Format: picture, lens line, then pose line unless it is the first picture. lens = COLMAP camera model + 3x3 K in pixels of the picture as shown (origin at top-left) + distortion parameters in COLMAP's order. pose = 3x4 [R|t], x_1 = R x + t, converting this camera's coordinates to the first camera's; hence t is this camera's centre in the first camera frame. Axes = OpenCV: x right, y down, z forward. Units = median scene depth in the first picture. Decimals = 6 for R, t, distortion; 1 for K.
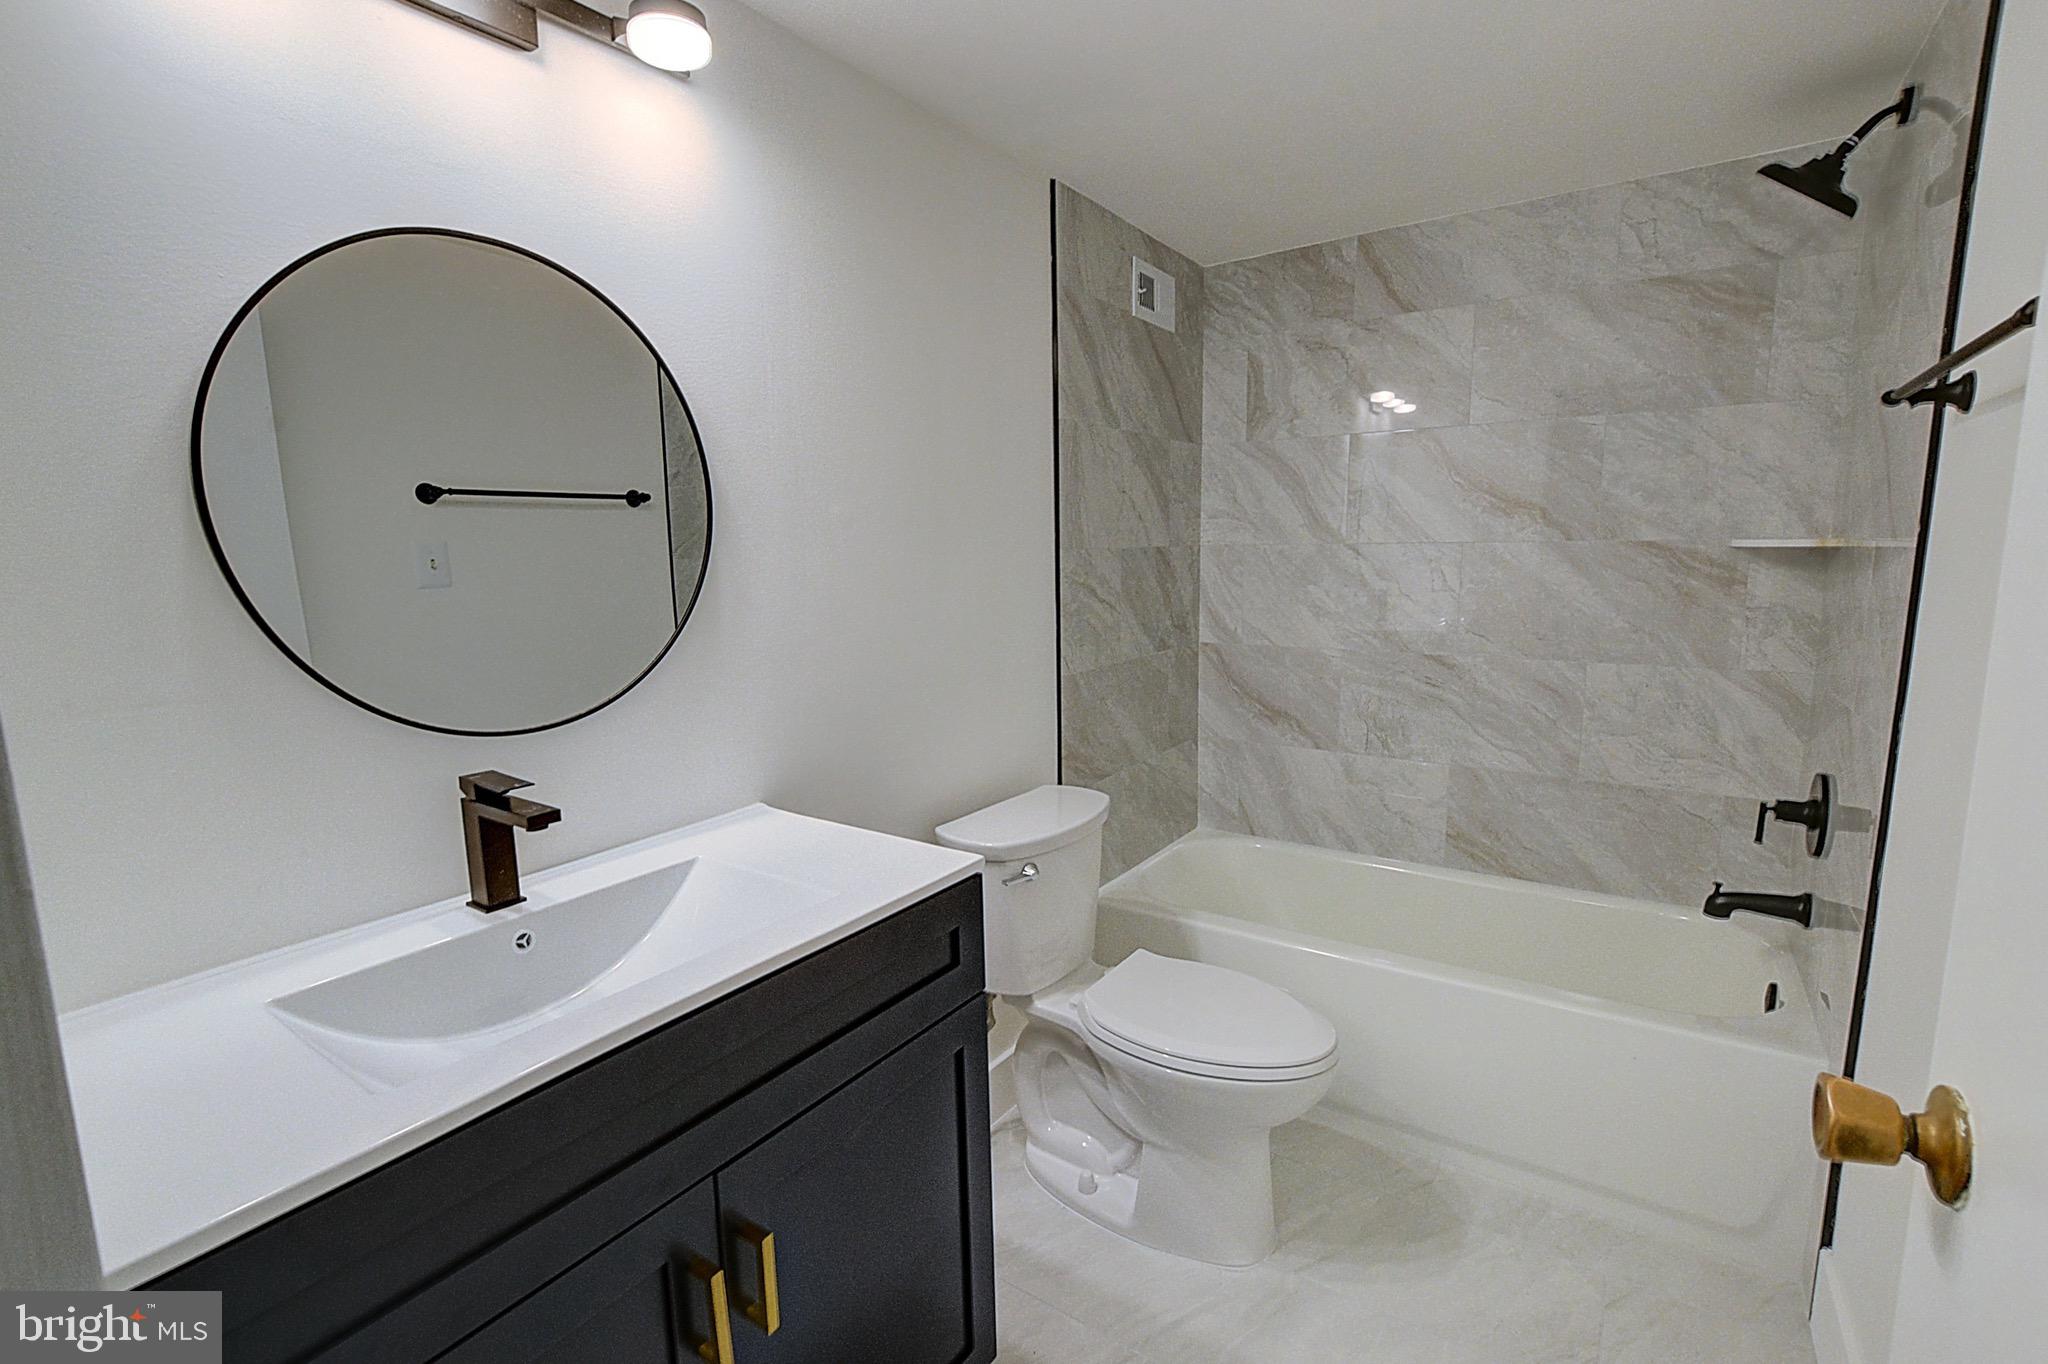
lens RADIAL K [[924.2, 0, 1016.8], [0, 924.2, 685.0], [0, 0, 1]] dist [-0.005631, 0.000955]
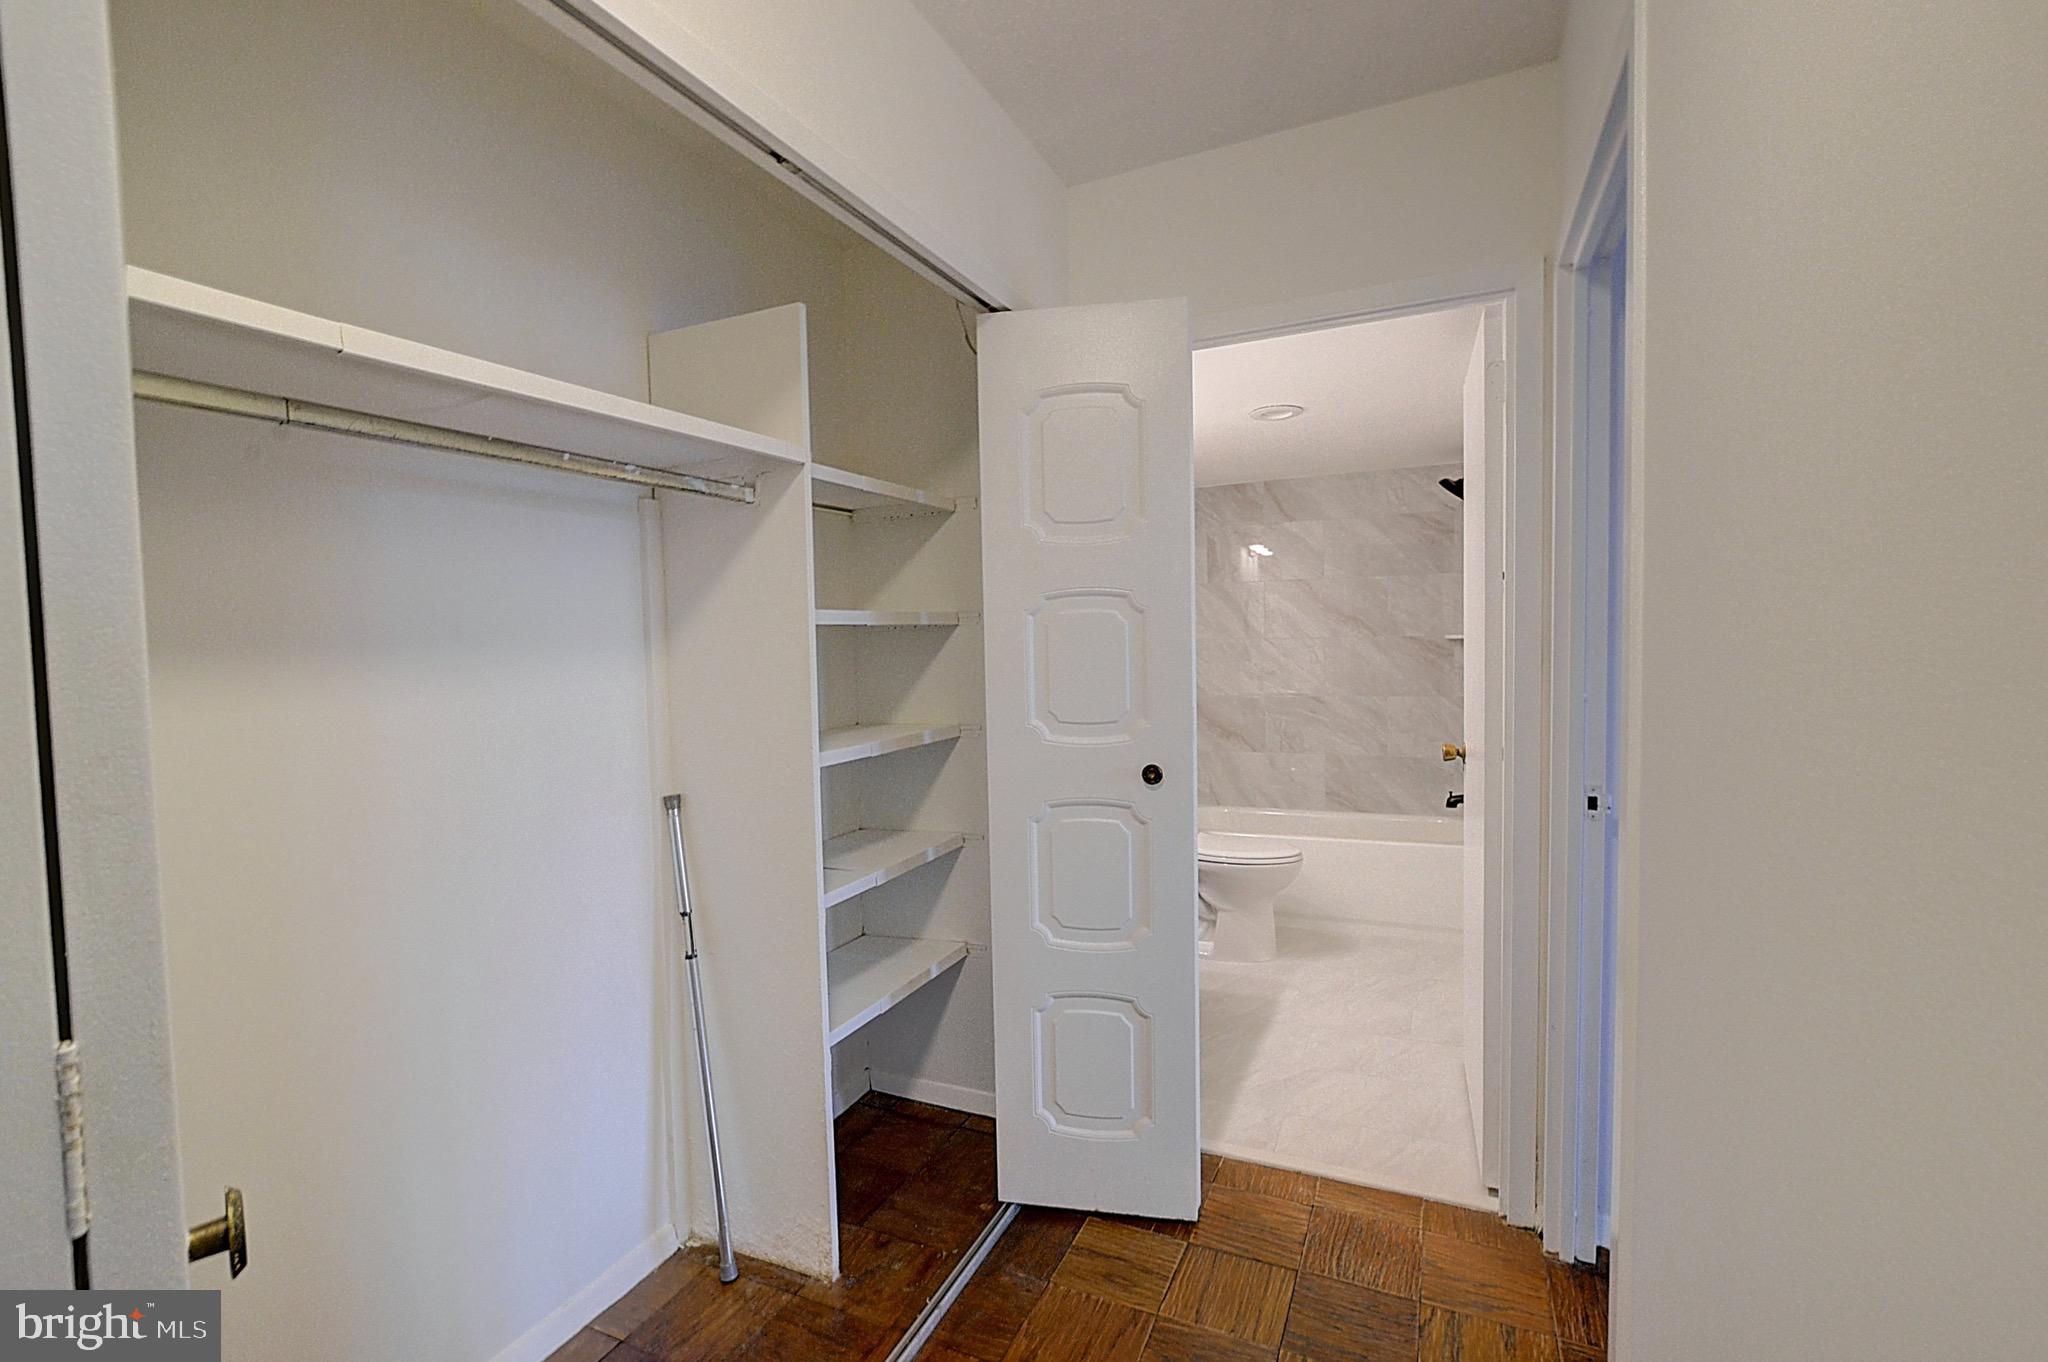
lens RADIAL K [[924.2, 0, 1029.2], [0, 924.2, 683.0], [0, 0, 1]] dist [-0.005631, 0.000955]
pose [[0.982398, -0.011595, 0.186439, -0.474583], [0.031858, 0.993850, -0.106058, 0.122768], [-0.184062, 0.110130, 0.976725, -0.747448]]
